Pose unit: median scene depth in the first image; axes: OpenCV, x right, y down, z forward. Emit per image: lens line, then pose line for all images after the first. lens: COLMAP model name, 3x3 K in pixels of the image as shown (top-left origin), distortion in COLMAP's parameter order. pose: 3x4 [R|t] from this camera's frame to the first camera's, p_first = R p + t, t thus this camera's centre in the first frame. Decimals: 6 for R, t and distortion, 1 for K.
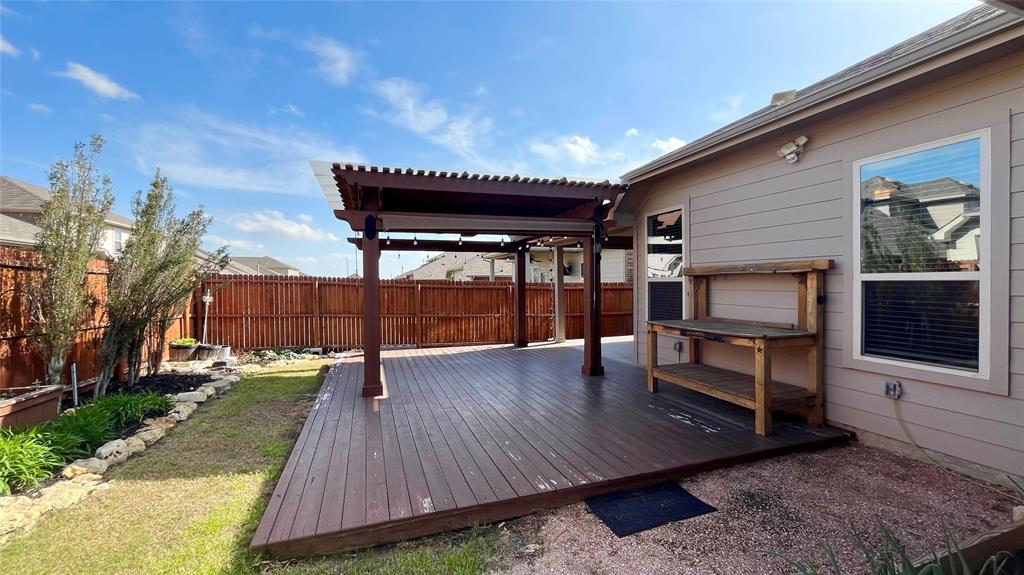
lens RADIAL K [[416.5, 0, 510.4], [0, 416.5, 287.7], [0, 0, 1]] dist [-0.000557, -0.000358]
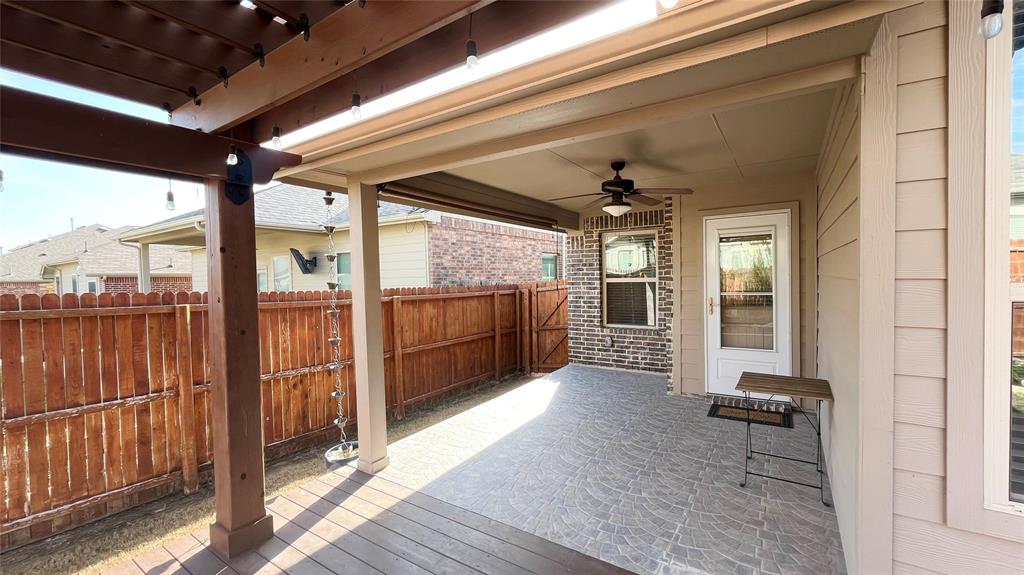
lens RADIAL K [[416.5, 0, 510.4], [0, 416.5, 287.7], [0, 0, 1]] dist [-0.000557, -0.000358]
pose [[0.792619, -0.018012, 0.609452, 0.002941], [0.016777, 0.999829, 0.007730, -0.022793], [-0.609487, 0.004098, 0.792785, 0.830203]]
